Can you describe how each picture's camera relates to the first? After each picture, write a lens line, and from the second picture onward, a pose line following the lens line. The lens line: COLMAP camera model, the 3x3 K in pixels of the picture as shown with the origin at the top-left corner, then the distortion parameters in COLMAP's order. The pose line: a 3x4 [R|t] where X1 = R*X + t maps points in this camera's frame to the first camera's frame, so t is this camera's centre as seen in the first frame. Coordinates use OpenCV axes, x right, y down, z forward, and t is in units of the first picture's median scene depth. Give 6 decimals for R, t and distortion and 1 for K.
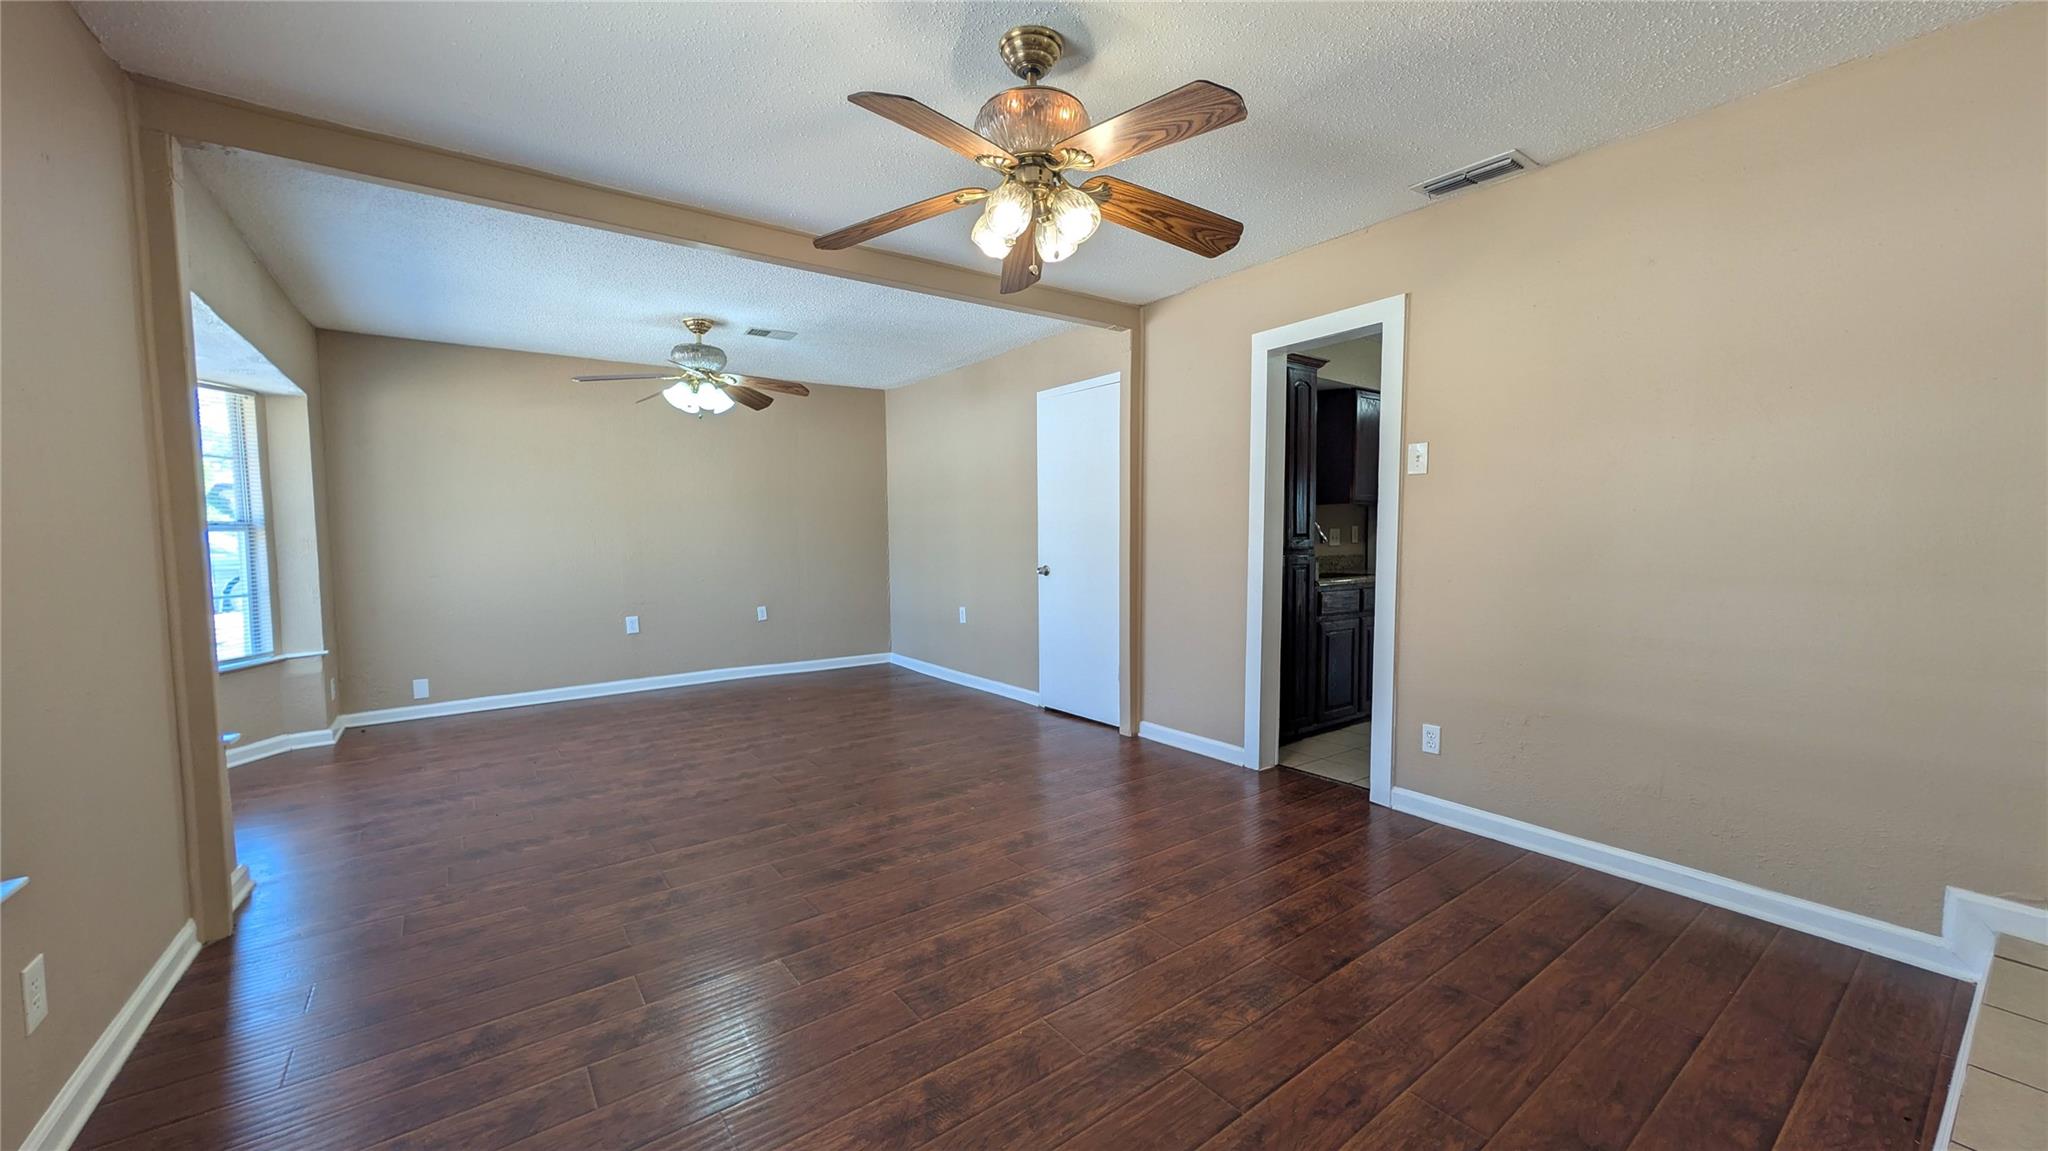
lens RADIAL K [[772.2, 0, 1024.2], [0, 772.2, 591.7], [0, 0, 1]] dist [-0.000271, 0.000102]
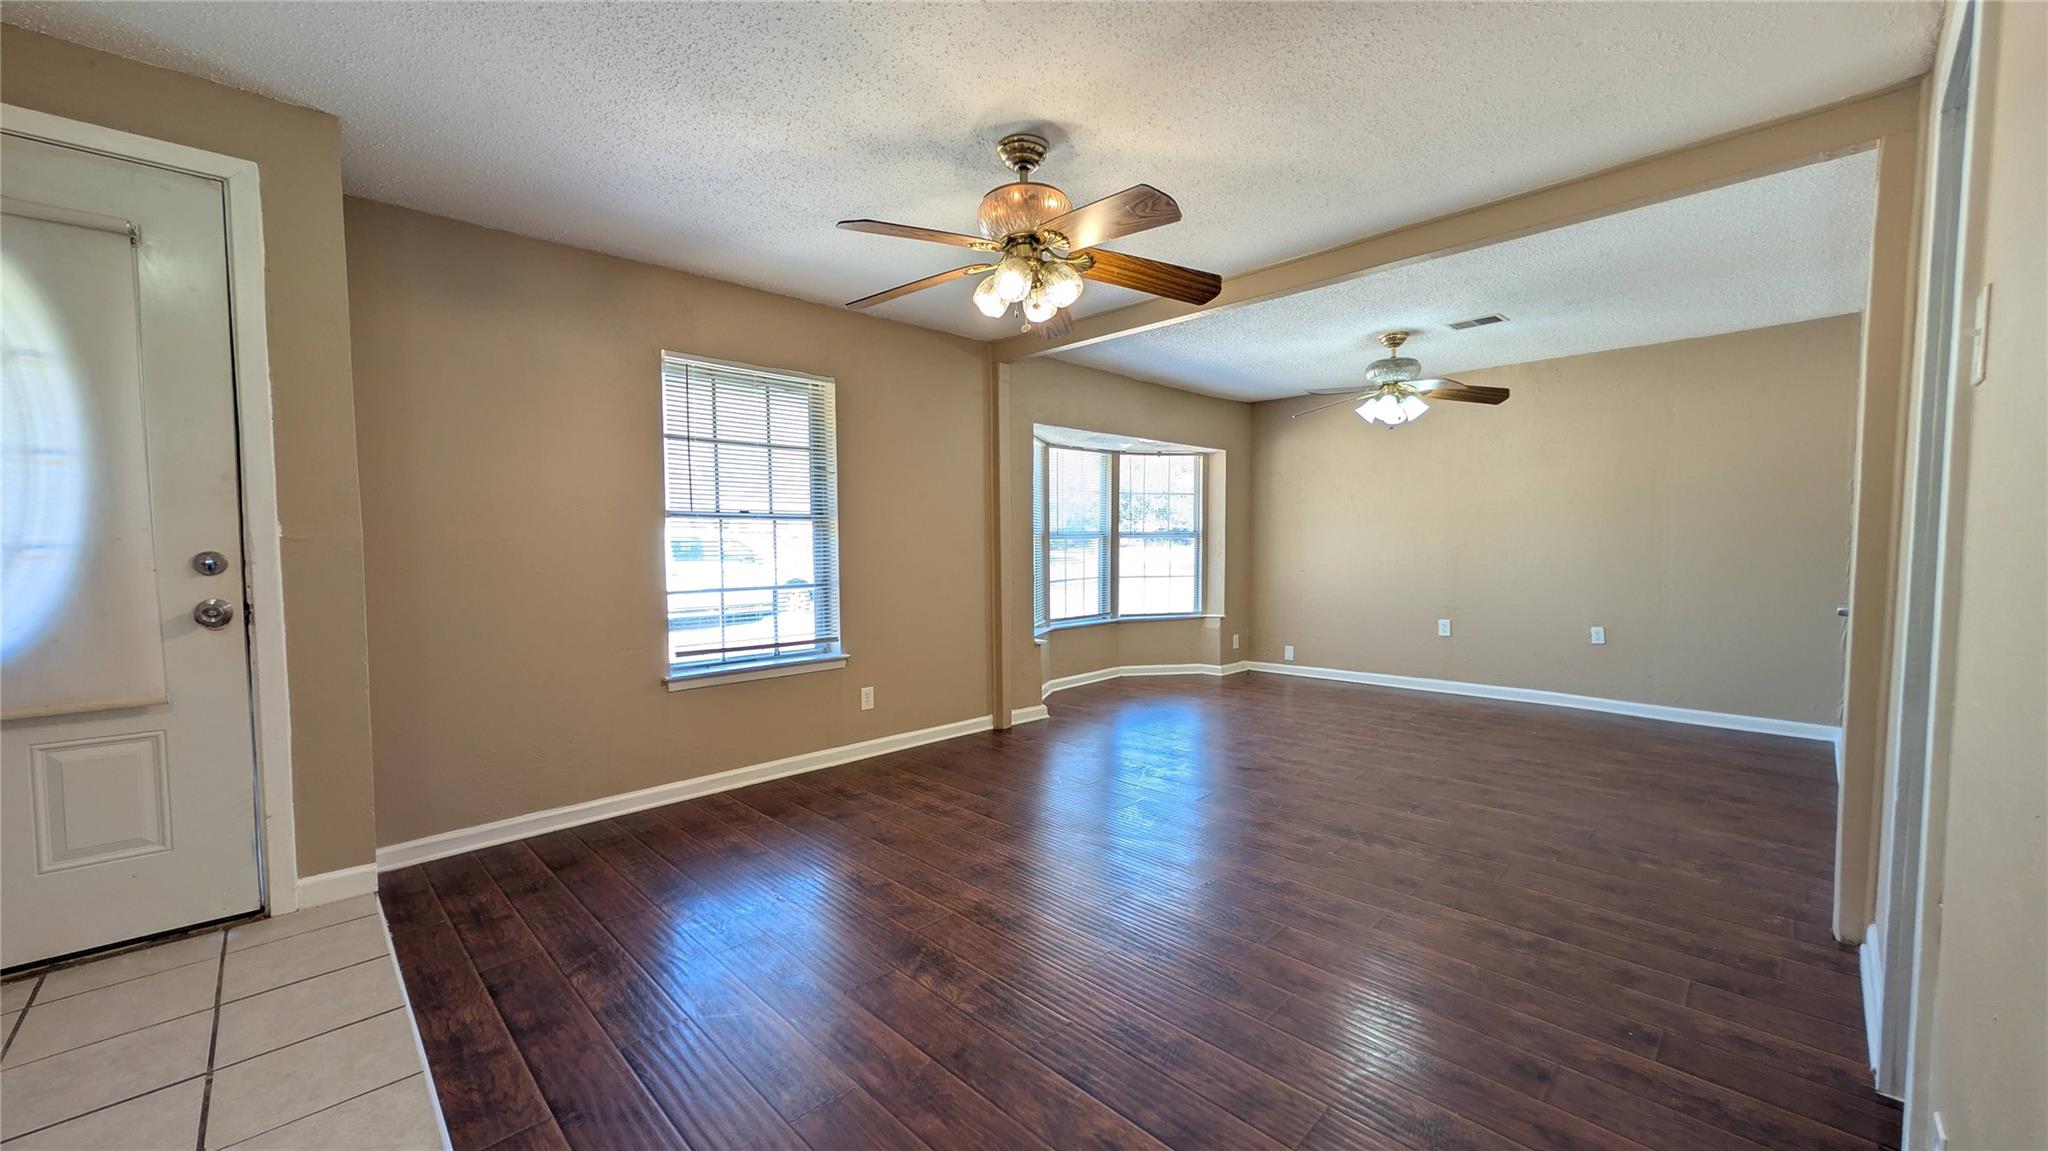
lens RADIAL K [[777.0, 0, 1024.8], [0, 777.0, 580.5], [0, 0, 1]] dist [0.002528, 0.000420]
pose [[0.132778, 0.055437, -0.989594, 0.598592], [-0.070380, 0.996442, 0.046377, -0.038328], [0.988644, 0.063490, 0.136207, 0.406409]]
